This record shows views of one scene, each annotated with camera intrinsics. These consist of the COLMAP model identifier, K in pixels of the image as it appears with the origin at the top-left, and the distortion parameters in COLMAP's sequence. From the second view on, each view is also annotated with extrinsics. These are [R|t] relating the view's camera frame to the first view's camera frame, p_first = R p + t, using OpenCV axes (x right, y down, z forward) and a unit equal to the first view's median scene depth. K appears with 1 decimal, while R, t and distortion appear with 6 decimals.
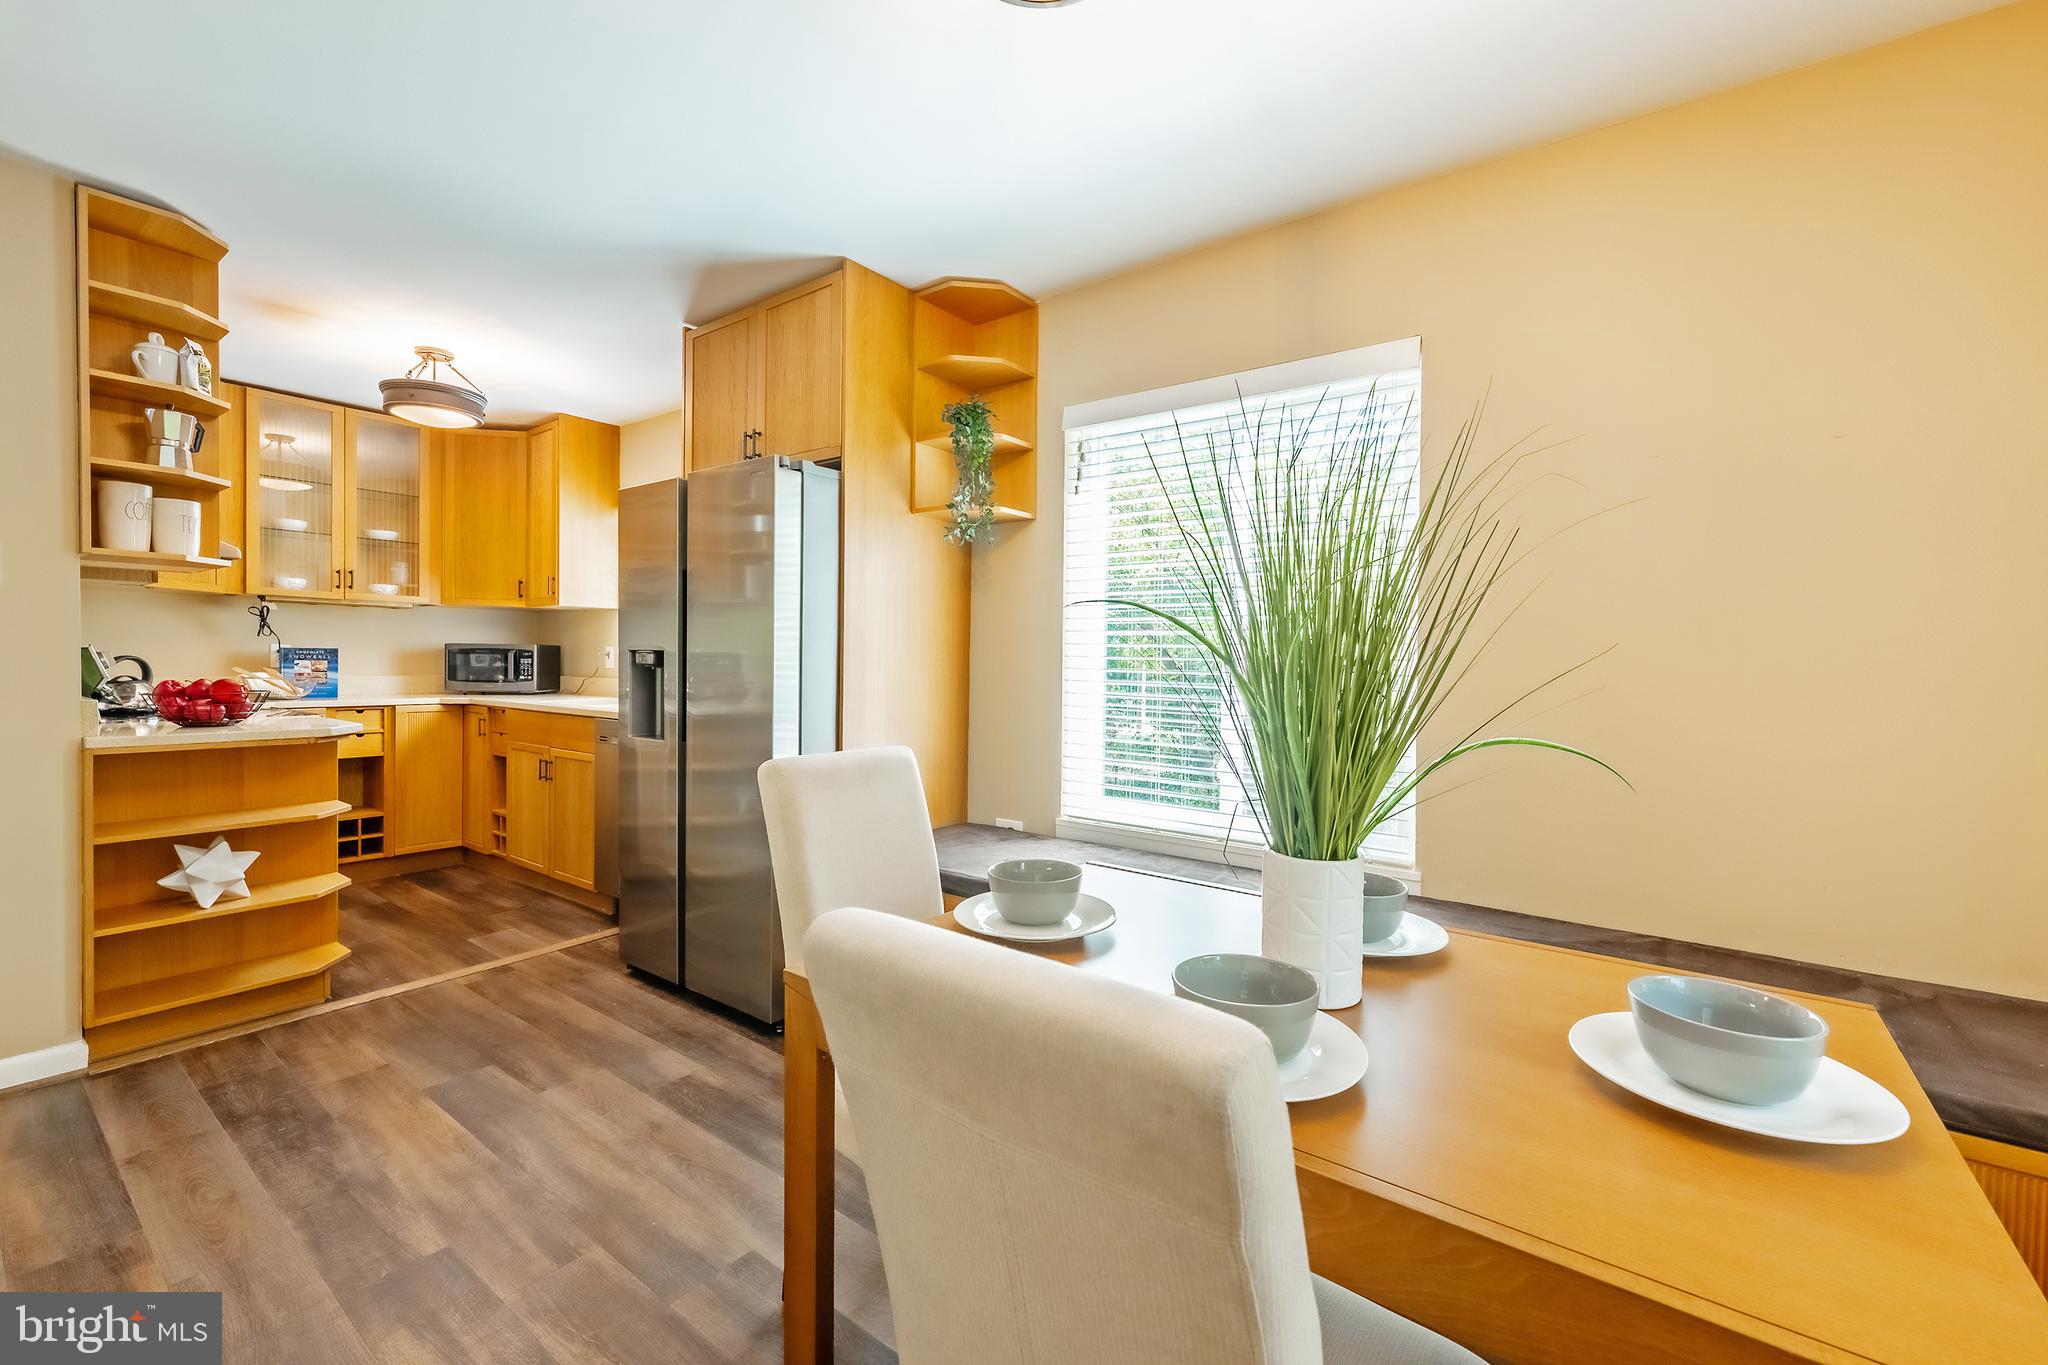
lens RADIAL K [[843.1, 0, 1028.9], [0, 843.1, 671.5], [0, 0, 1]] dist [0.001569, -0.000106]
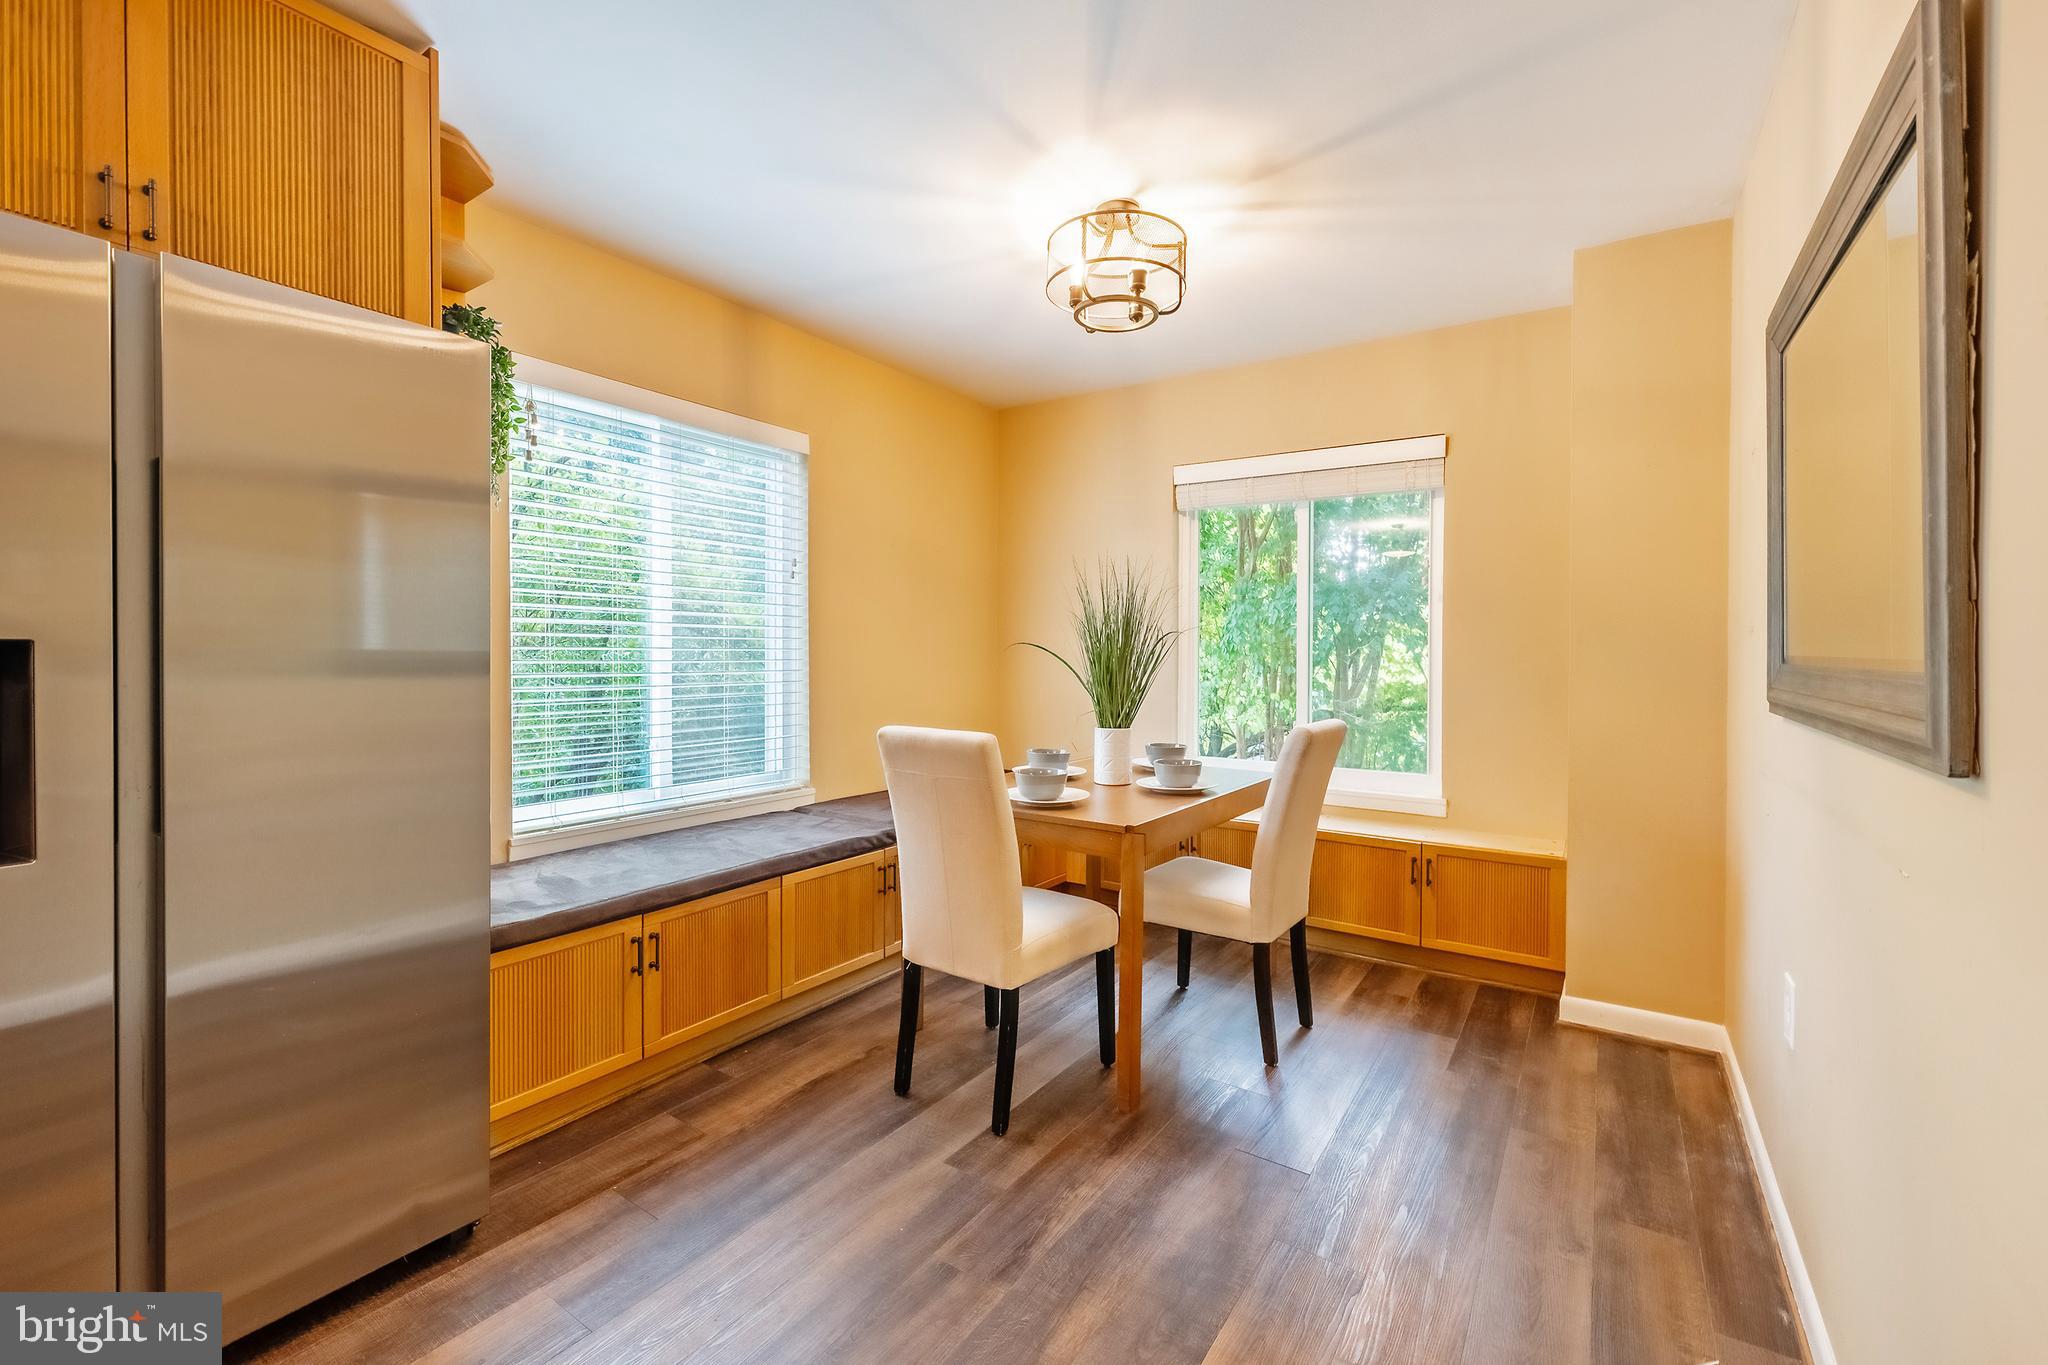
lens RADIAL K [[843.1, 0, 1029.3], [0, 843.1, 663.0], [0, 0, 1]] dist [0.001569, -0.000106]
pose [[-0.048841, -0.019027, 0.998625, -1.100422], [0.015991, 0.999676, 0.019829, -0.013007], [-0.998679, 0.016937, -0.048521, 0.692122]]
